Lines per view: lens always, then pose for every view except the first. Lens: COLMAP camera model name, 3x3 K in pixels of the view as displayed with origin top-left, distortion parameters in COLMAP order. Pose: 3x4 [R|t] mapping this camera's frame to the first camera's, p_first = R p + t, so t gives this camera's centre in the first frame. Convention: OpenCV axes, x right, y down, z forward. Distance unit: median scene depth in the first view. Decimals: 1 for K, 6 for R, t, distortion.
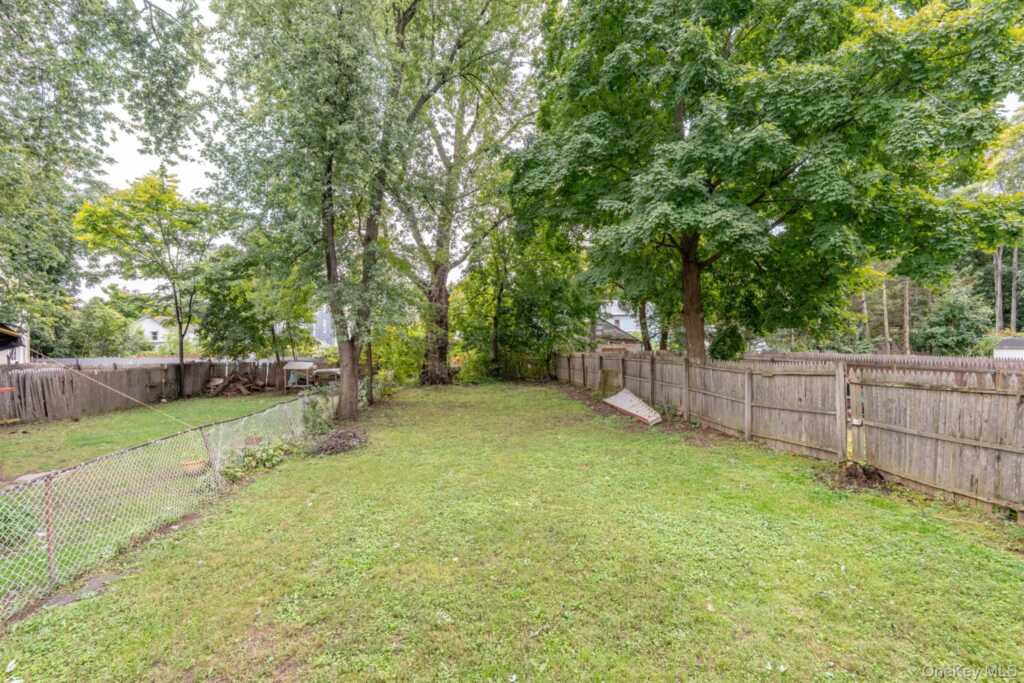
lens RADIAL K [[414.3, 0, 518.0], [0, 414.3, 343.6], [0, 0, 1]] dist [0.011787, -0.002702]
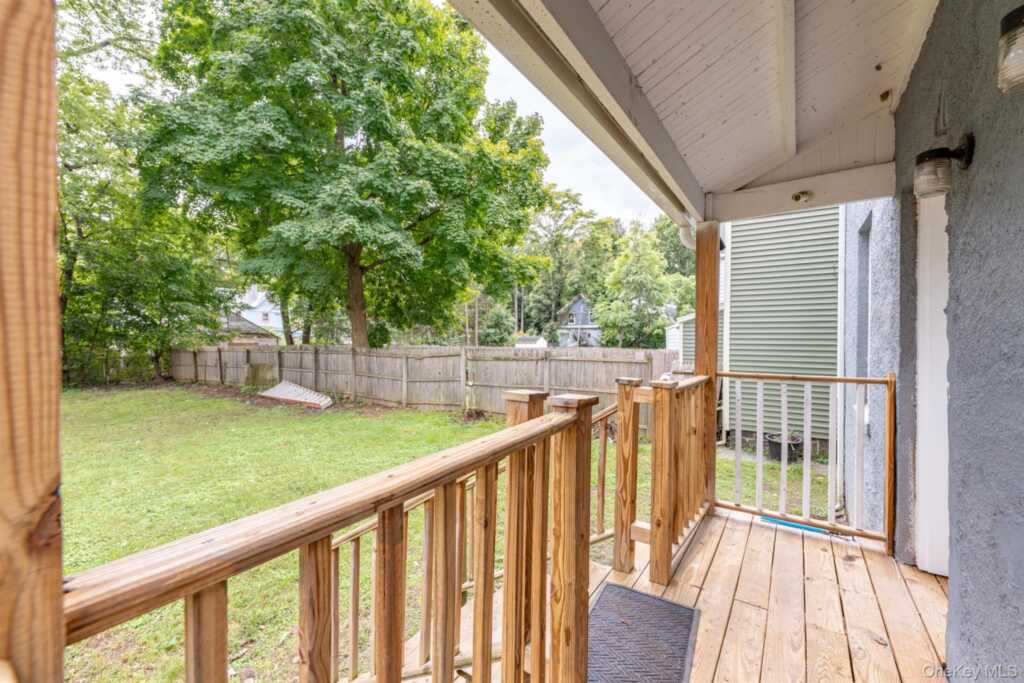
lens RADIAL K [[414.3, 0, 519.7], [0, 414.3, 342.2], [0, 0, 1]] dist [0.011787, -0.002702]
pose [[0.644684, 0.000686, 0.764449, -0.314681], [-0.002341, 0.999997, 0.001078, 0.030029], [-0.764446, -0.002485, 0.644683, -0.188397]]
